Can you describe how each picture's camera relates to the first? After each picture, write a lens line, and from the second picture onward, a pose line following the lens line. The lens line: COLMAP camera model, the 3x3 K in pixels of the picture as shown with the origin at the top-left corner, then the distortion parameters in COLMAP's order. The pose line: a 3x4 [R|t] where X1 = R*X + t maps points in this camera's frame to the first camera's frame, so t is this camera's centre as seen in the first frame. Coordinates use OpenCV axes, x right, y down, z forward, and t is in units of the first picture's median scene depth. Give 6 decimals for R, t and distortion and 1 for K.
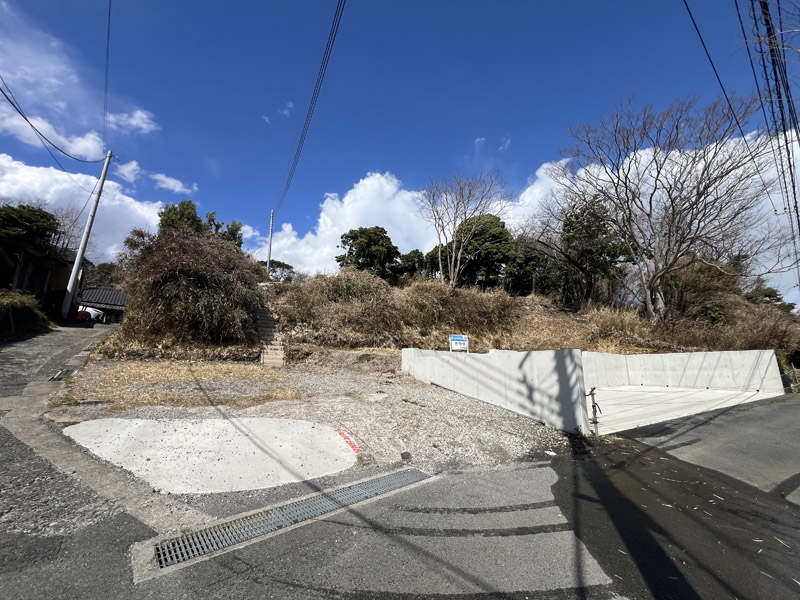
lens RADIAL K [[321.2, 0, 399.7], [0, 321.2, 300.1], [0, 0, 1]] dist [0.002318, 0.000181]
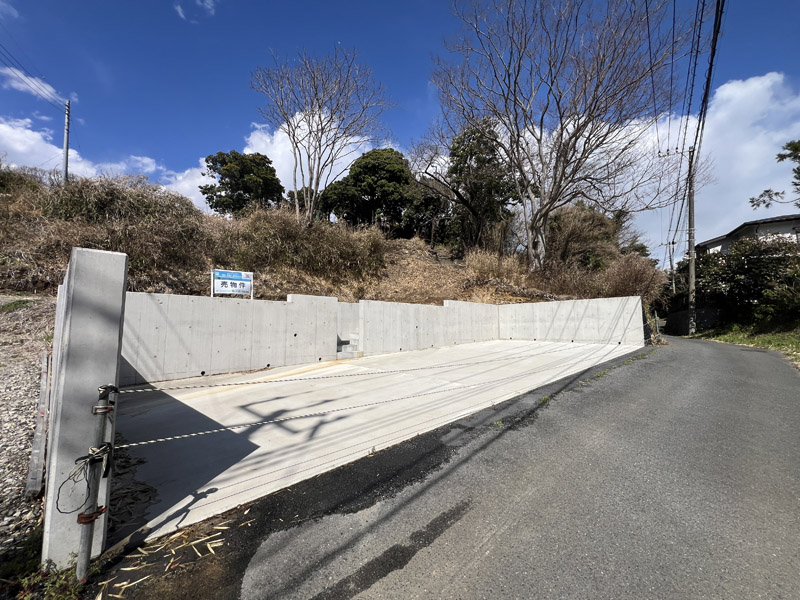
lens RADIAL K [[321.2, 0, 400.2], [0, 321.2, 300.1], [0, 0, 1]] dist [0.002318, 0.000181]
pose [[0.975271, 0.000208, 0.221012, 0.252526], [-0.030003, 0.990867, 0.131465, 0.051577], [-0.218966, -0.134845, 0.966370, 0.225879]]
